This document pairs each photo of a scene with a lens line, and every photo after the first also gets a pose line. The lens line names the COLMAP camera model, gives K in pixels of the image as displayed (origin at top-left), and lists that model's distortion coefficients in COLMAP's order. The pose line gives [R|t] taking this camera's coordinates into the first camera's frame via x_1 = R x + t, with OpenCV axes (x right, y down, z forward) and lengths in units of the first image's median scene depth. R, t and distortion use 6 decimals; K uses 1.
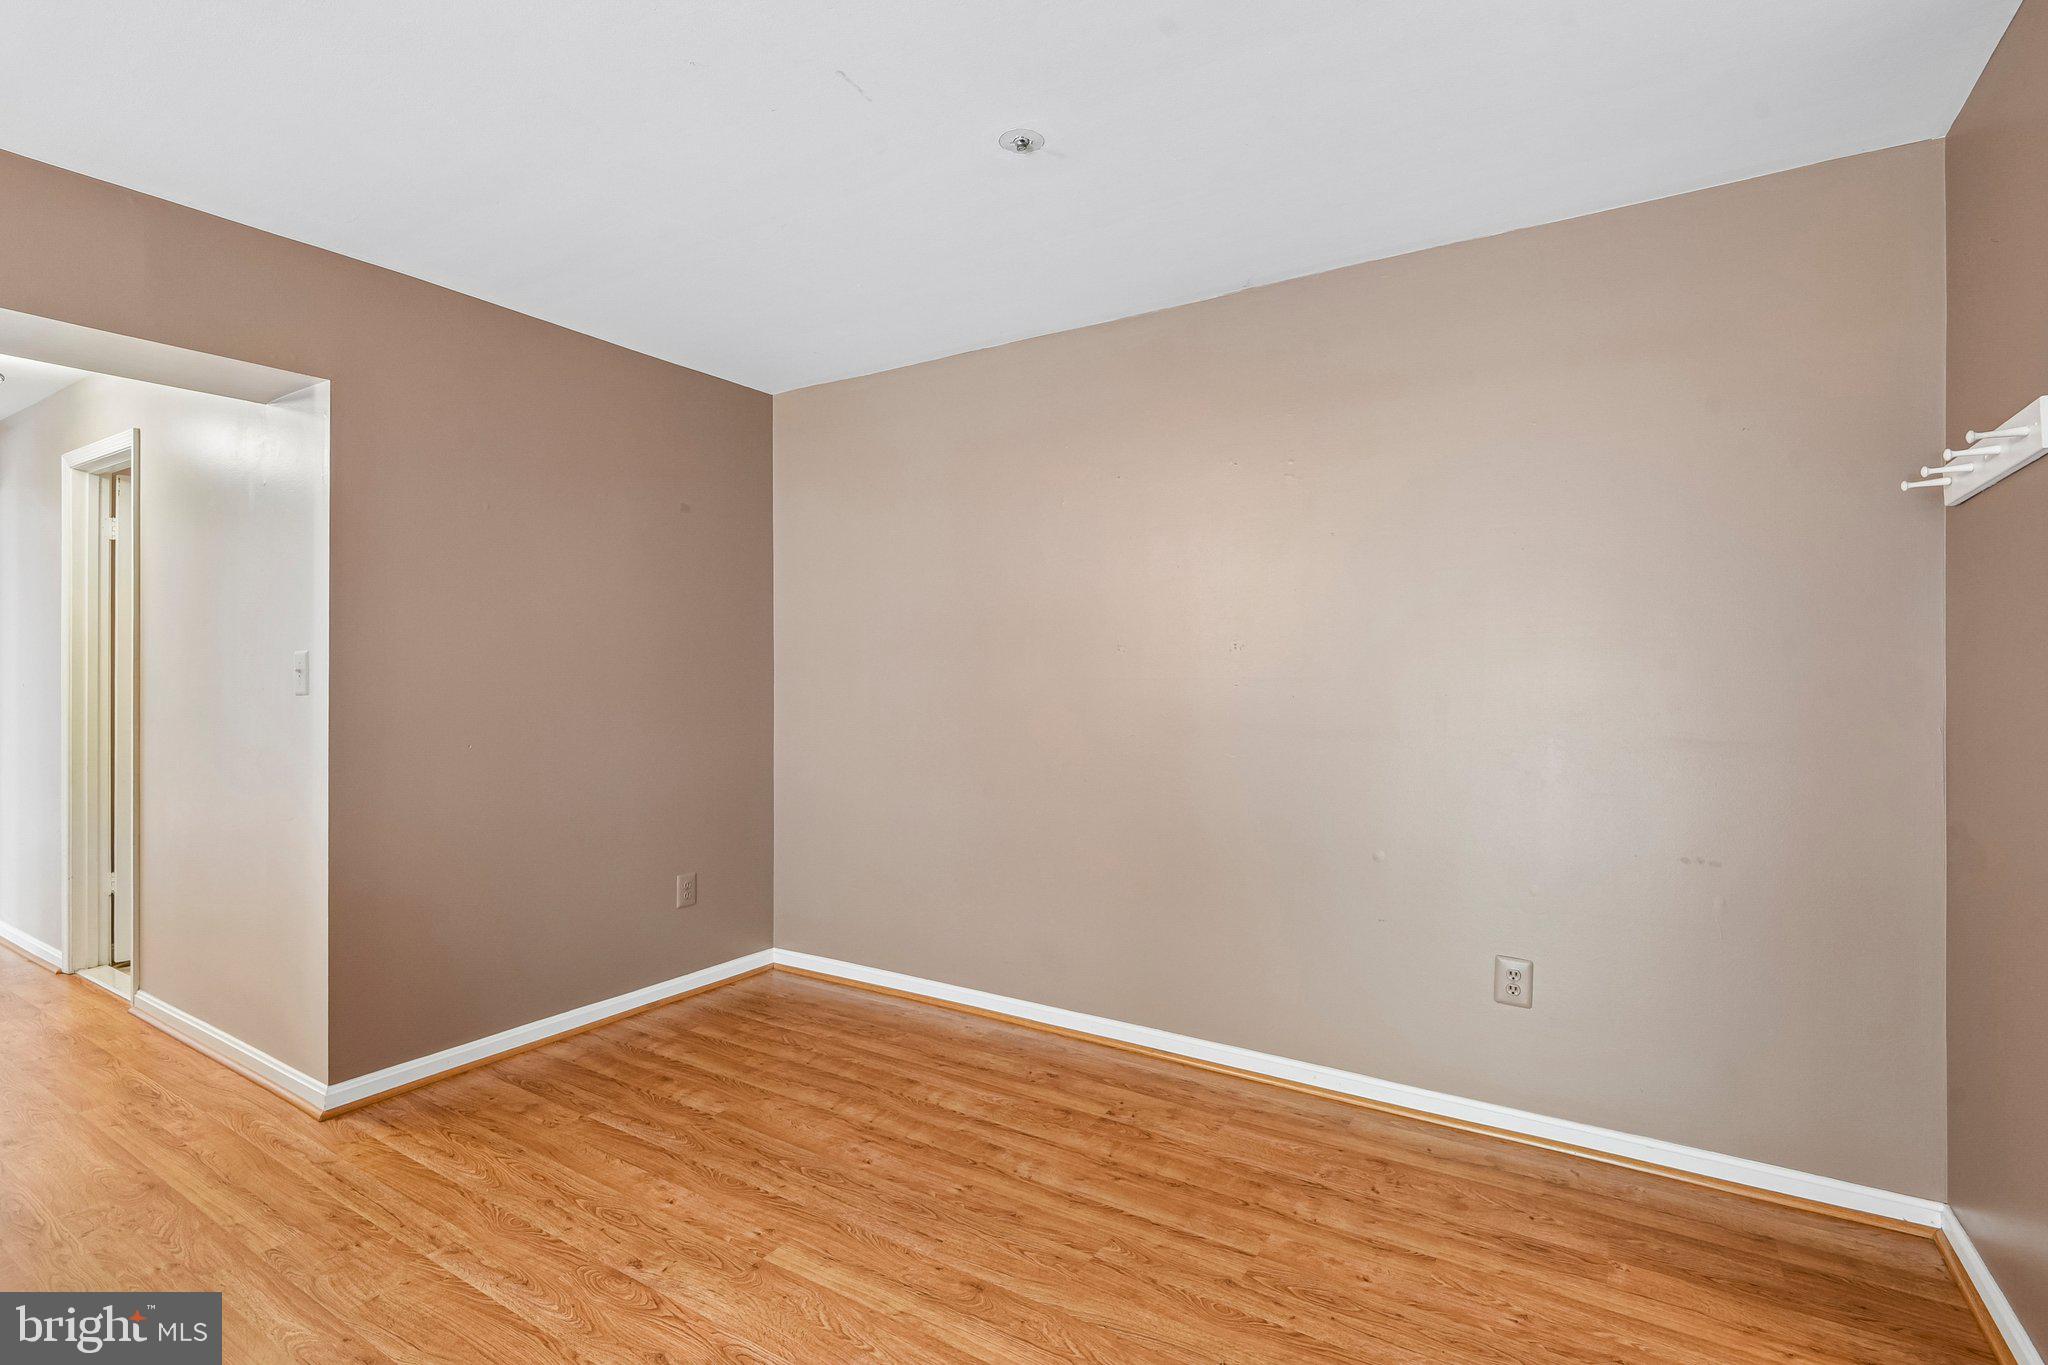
lens RADIAL K [[953.4, 0, 1020.7], [0, 953.4, 682.8], [0, 0, 1]] dist [0.005642, -0.000210]
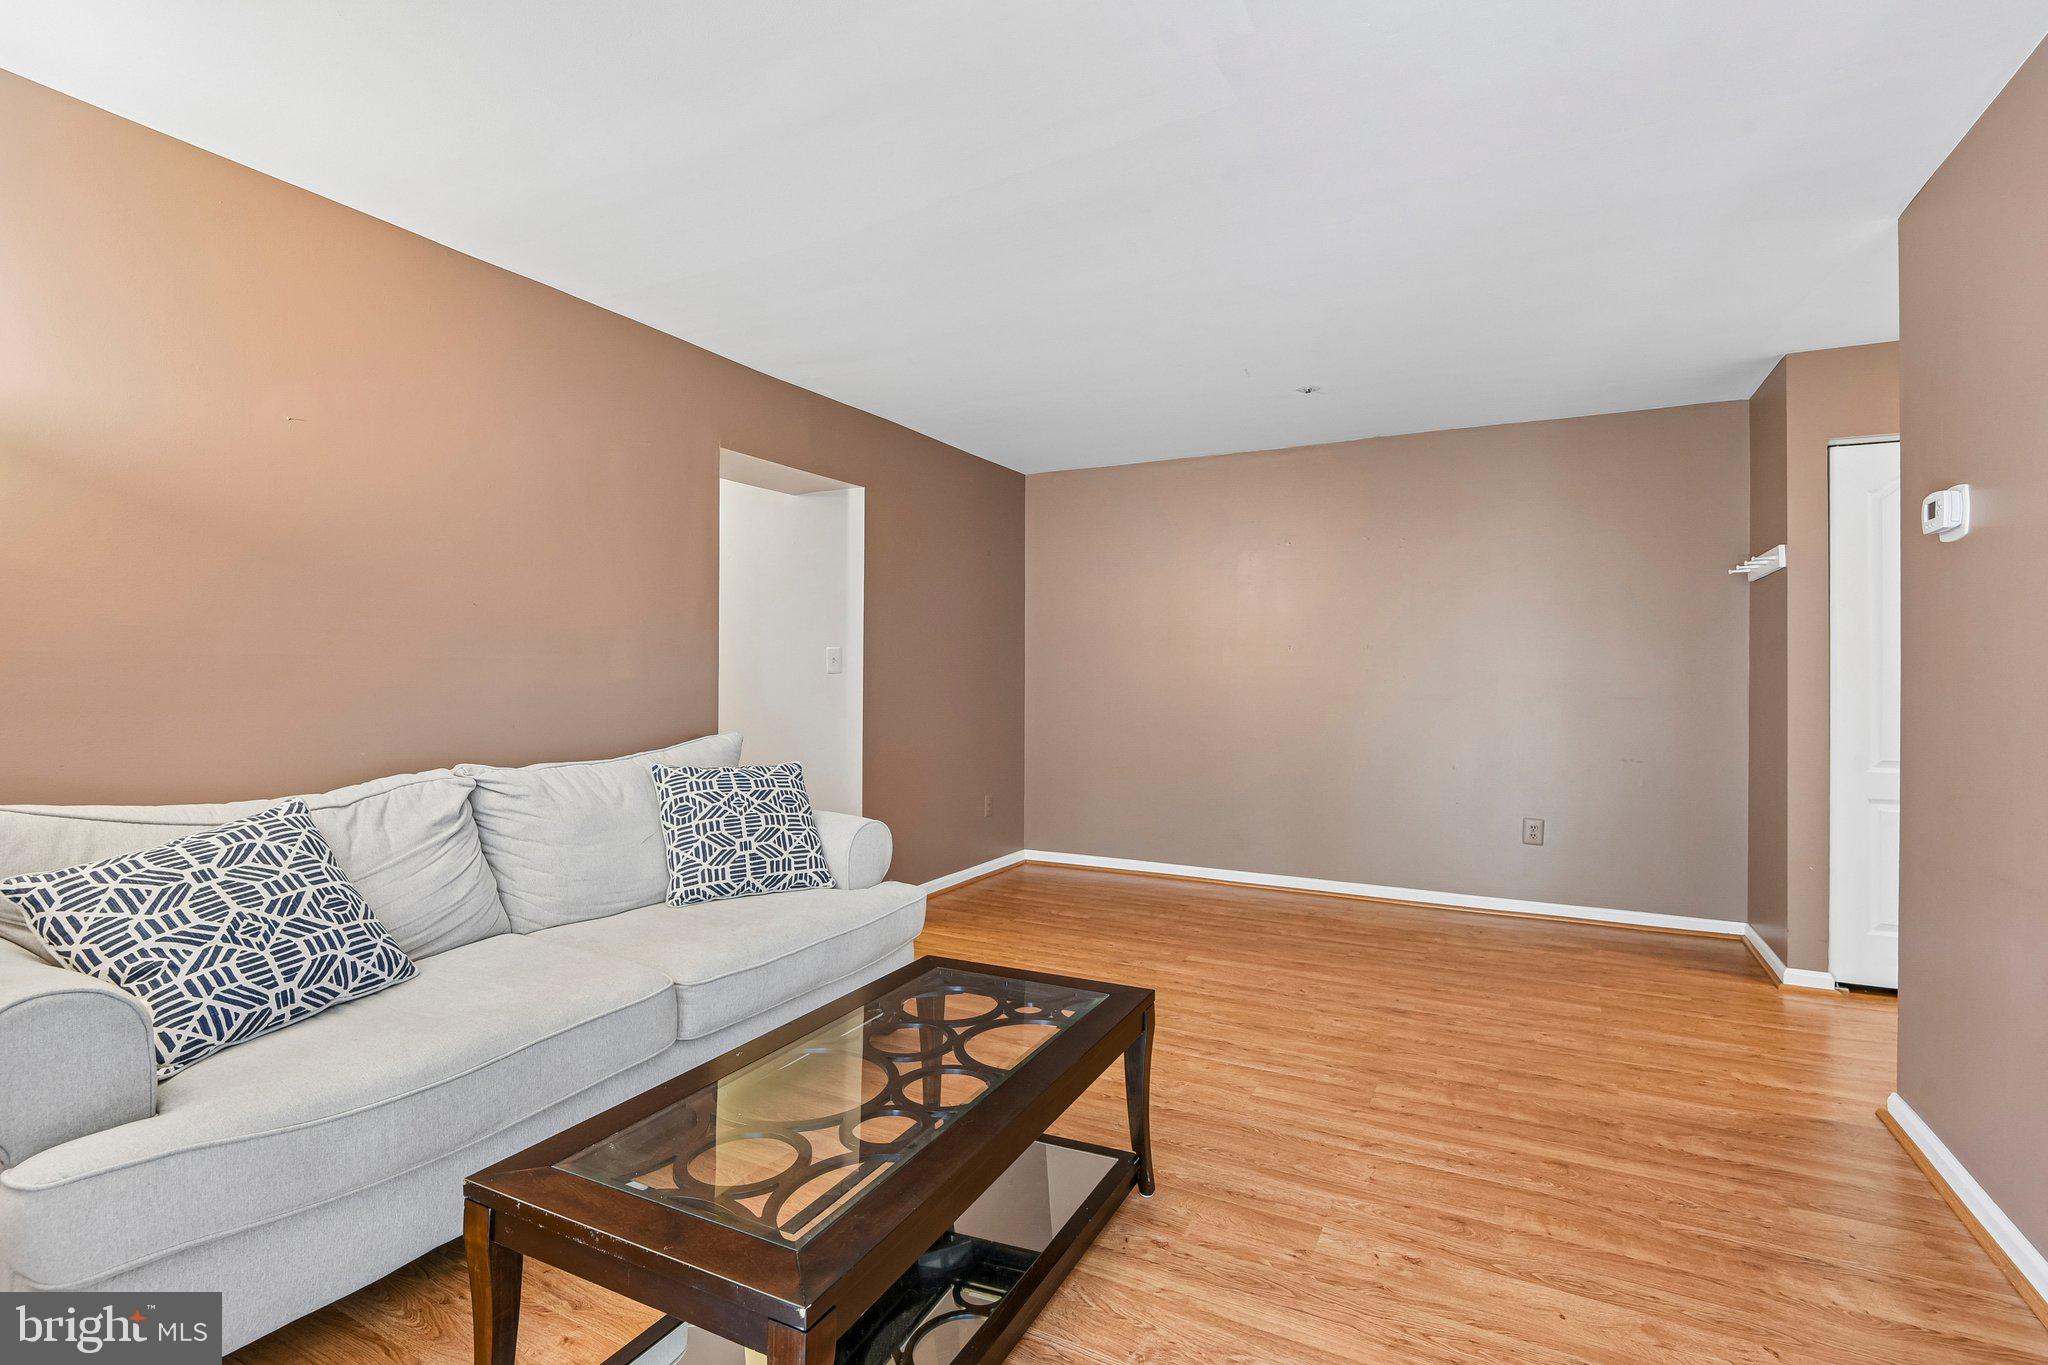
lens RADIAL K [[953.4, 0, 1016.9], [0, 953.4, 680.9], [0, 0, 1]] dist [0.005642, -0.000210]
pose [[0.996286, 0.001703, 0.086085, -0.654823], [-0.001961, 0.999994, 0.002913, 0.022320], [-0.086080, -0.003071, 0.996284, -0.768024]]
